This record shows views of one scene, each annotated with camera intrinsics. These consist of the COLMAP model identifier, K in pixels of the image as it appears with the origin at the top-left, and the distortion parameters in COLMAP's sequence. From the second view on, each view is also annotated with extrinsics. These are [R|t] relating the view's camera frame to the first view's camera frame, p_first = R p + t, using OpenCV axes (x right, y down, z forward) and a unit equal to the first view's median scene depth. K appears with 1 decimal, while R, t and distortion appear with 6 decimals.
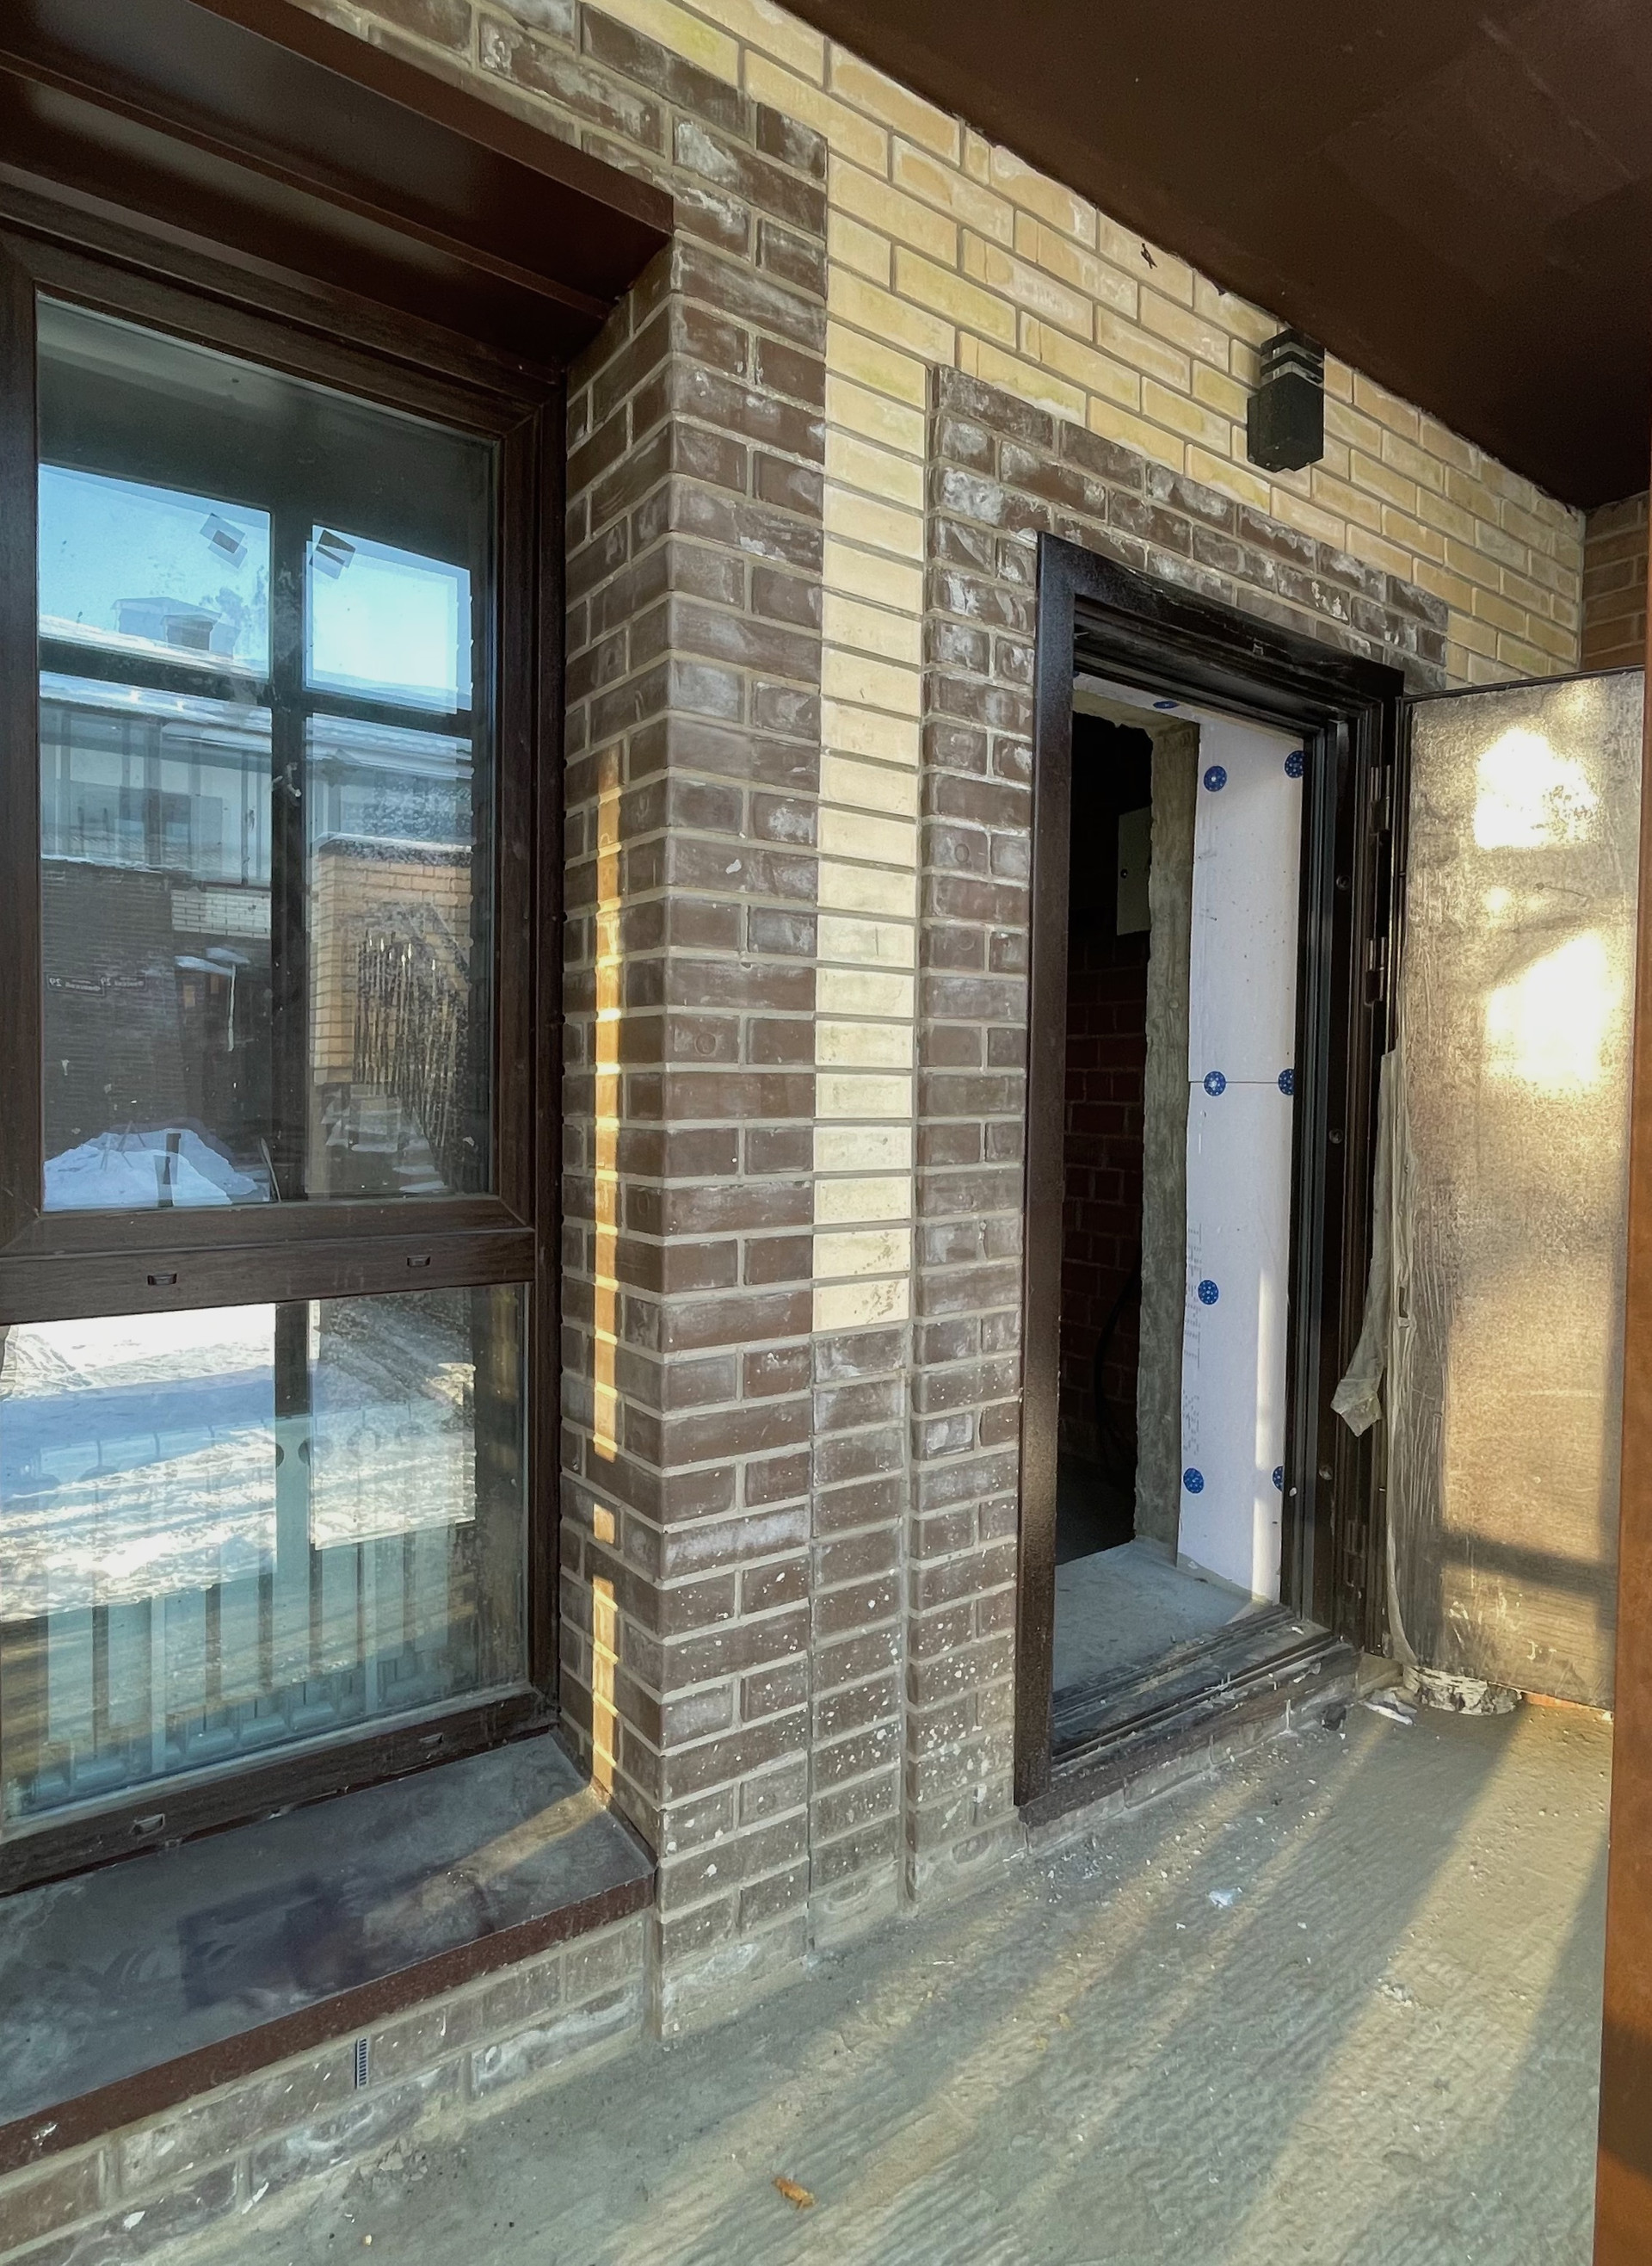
lens RADIAL K [[1256.9, 0, 826.0], [0, 1256.9, 1133.0], [0, 0, 1]] dist [0.000846, 0.000917]
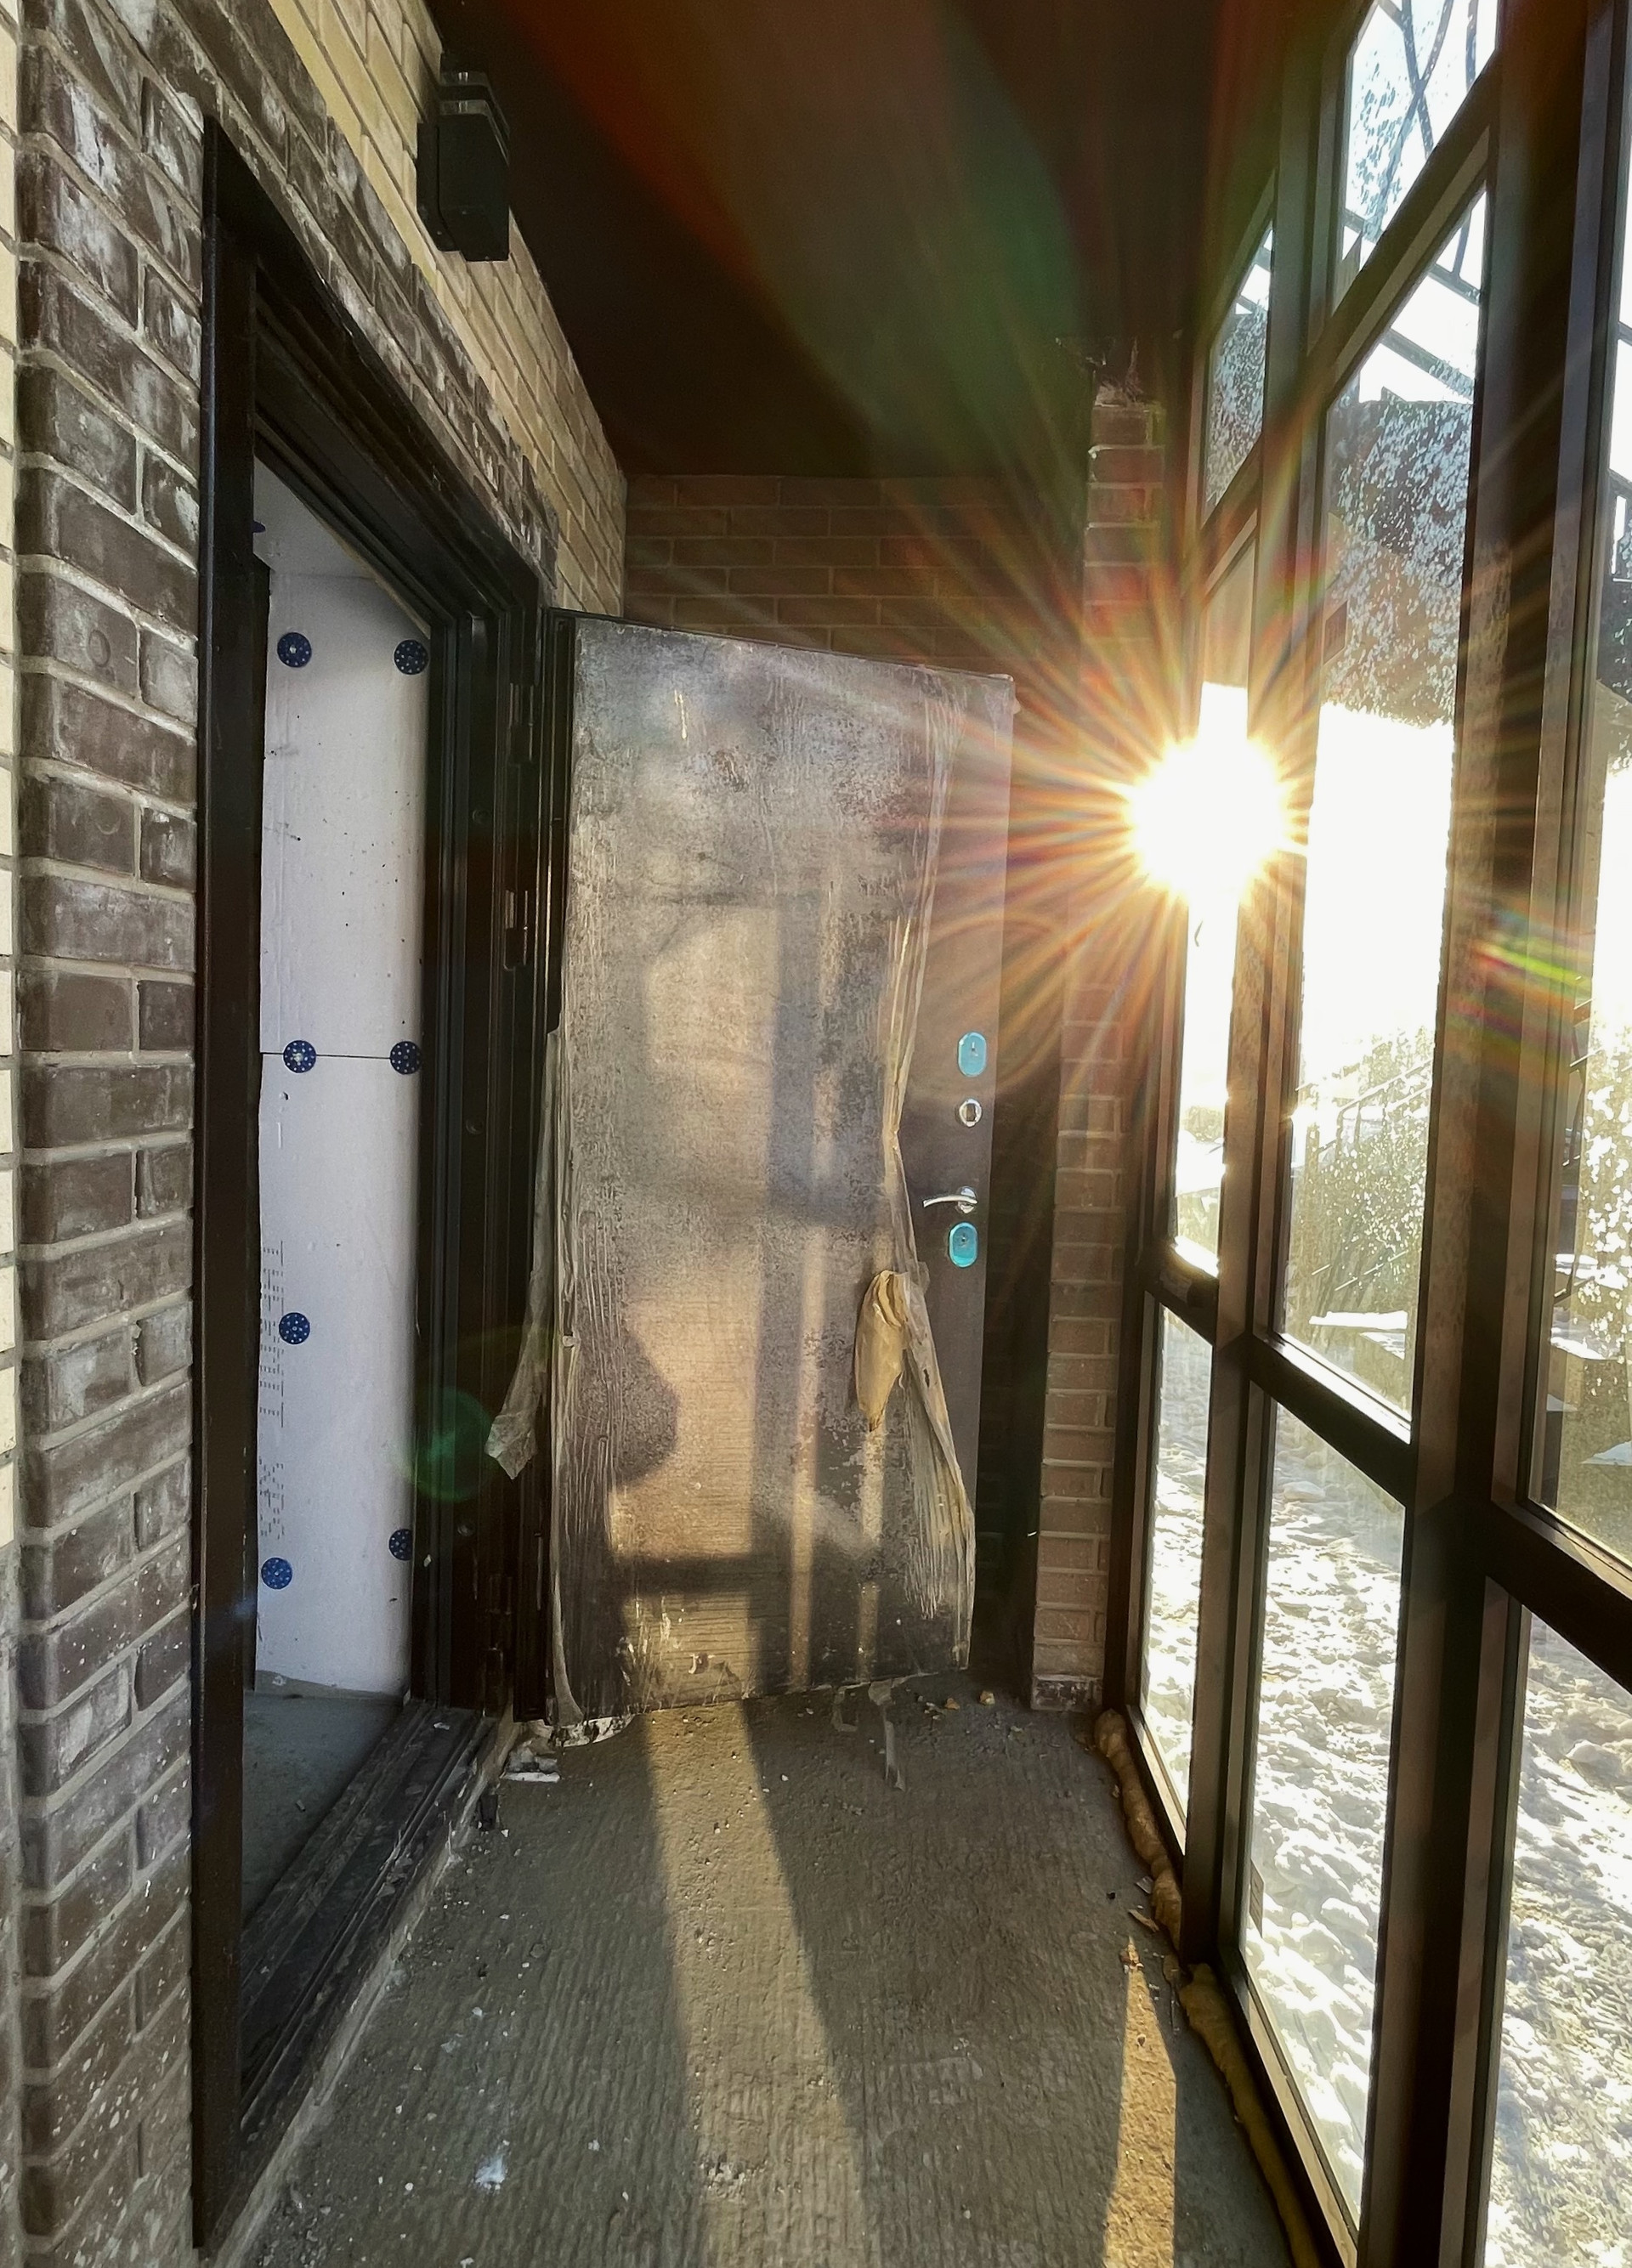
lens RADIAL K [[1233.3, 0, 807.3], [0, 1233.3, 1135.2], [0, 0, 1]] dist [-0.000272, -0.001238]
pose [[0.636089, -0.037648, 0.770697, -0.106671], [-0.000440, 0.998791, 0.049153, -0.041544], [-0.771616, -0.031605, 0.635304, 0.416021]]
